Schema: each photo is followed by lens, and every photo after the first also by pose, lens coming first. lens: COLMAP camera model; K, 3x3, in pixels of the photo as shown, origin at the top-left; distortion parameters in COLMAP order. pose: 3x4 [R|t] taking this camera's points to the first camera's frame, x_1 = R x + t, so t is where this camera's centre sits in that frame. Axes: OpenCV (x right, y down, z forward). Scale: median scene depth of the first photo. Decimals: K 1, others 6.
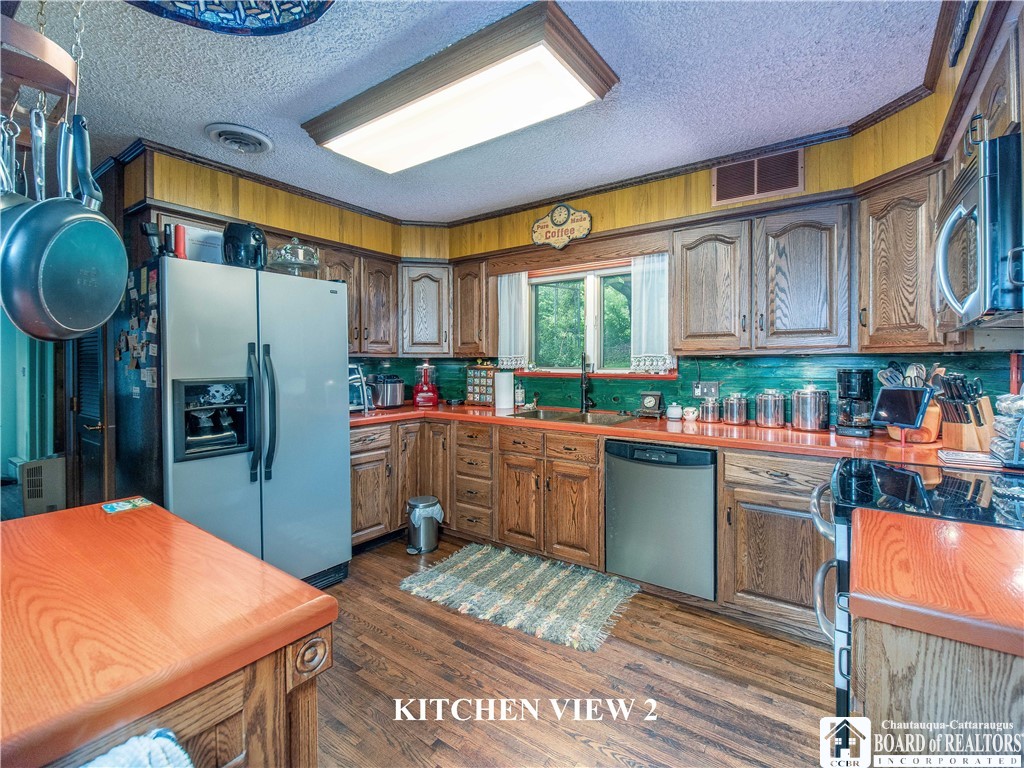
lens RADIAL K [[462.8, 0, 508.3], [0, 462.8, 365.0], [0, 0, 1]] dist [-0.003431, -0.000833]
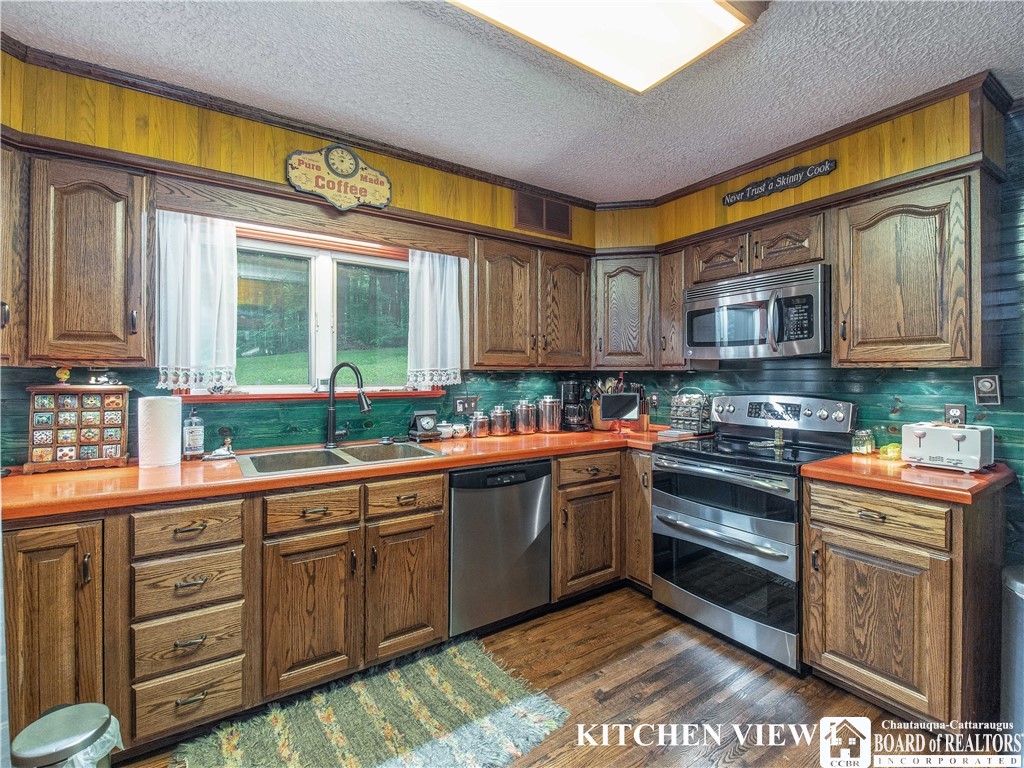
lens RADIAL K [[462.8, 0, 512.2], [0, 462.8, 375.5], [0, 0, 1]] dist [-0.003431, -0.000833]
pose [[0.349574, 0.003082, 0.936904, -0.448870], [0.007545, 0.999953, -0.006104, -0.002657], [-0.936878, 0.009202, 0.349534, 0.545225]]
